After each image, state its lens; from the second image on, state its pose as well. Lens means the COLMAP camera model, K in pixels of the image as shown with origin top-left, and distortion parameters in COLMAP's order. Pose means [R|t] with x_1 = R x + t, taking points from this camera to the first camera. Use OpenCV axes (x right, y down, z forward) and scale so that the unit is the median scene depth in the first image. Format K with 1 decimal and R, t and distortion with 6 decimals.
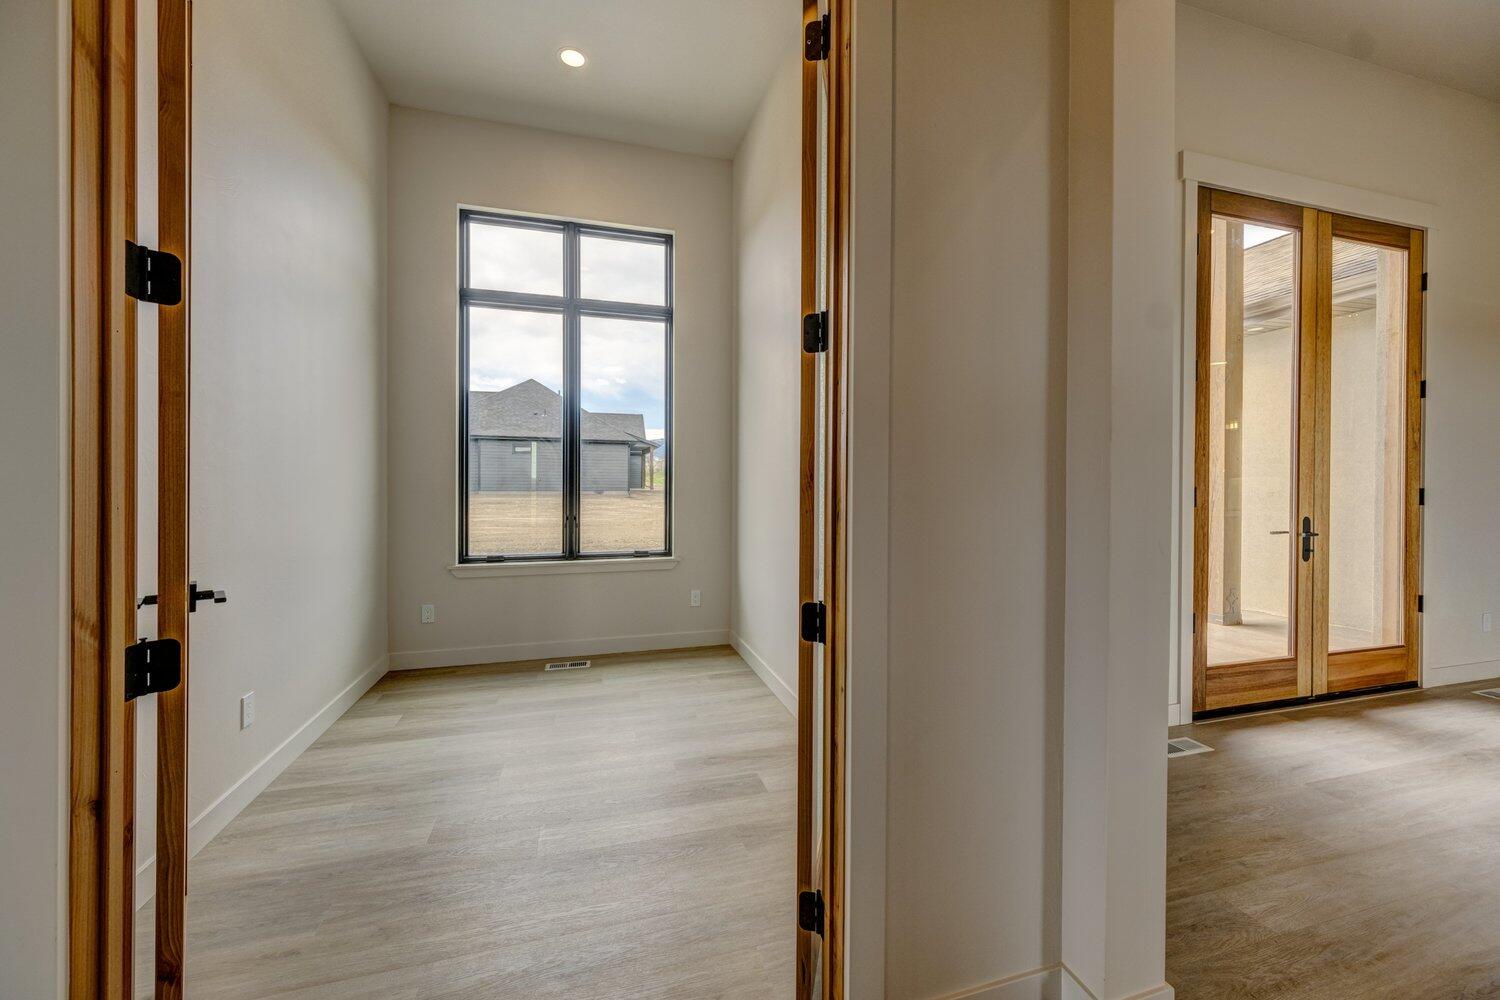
lens RADIAL K [[576.1, 0, 756.1], [0, 576.1, 487.6], [0, 0, 1]] dist [-0.000558, -0.000048]
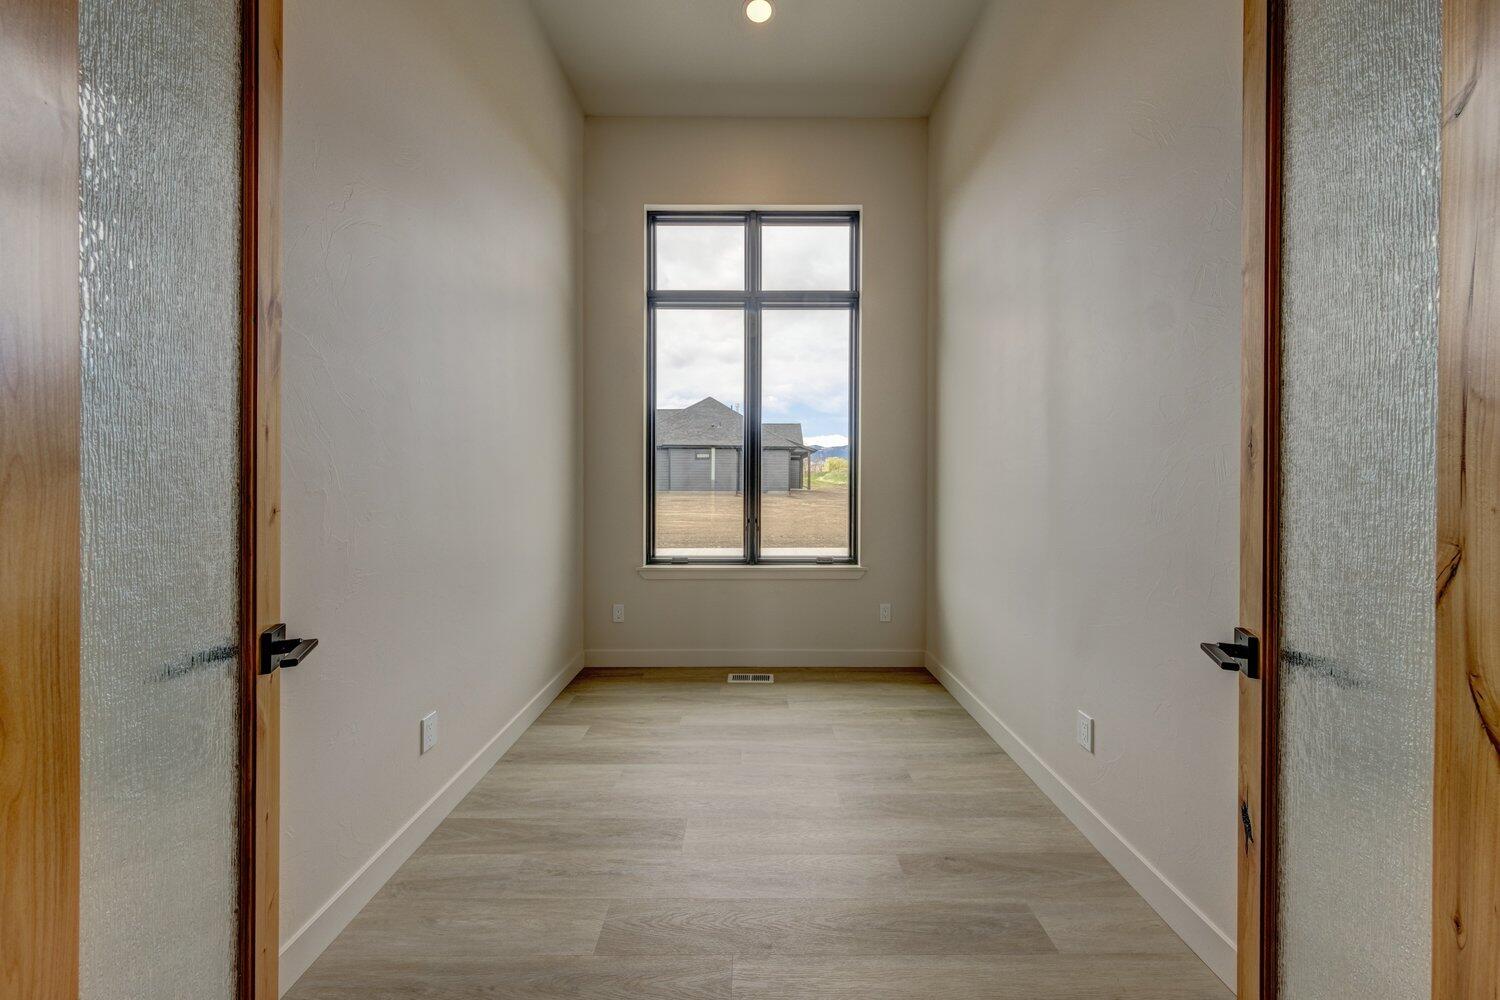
lens RADIAL K [[508.7, 0, 751.3], [0, 508.7, 487.9], [0, 0, 1]] dist [0.000600, 0.000225]
pose [[0.958345, 0.000541, -0.285613, -0.087870], [-0.000437, 1.000000, 0.000427, -0.001825], [0.285613, -0.000284, 0.958345, 0.203116]]
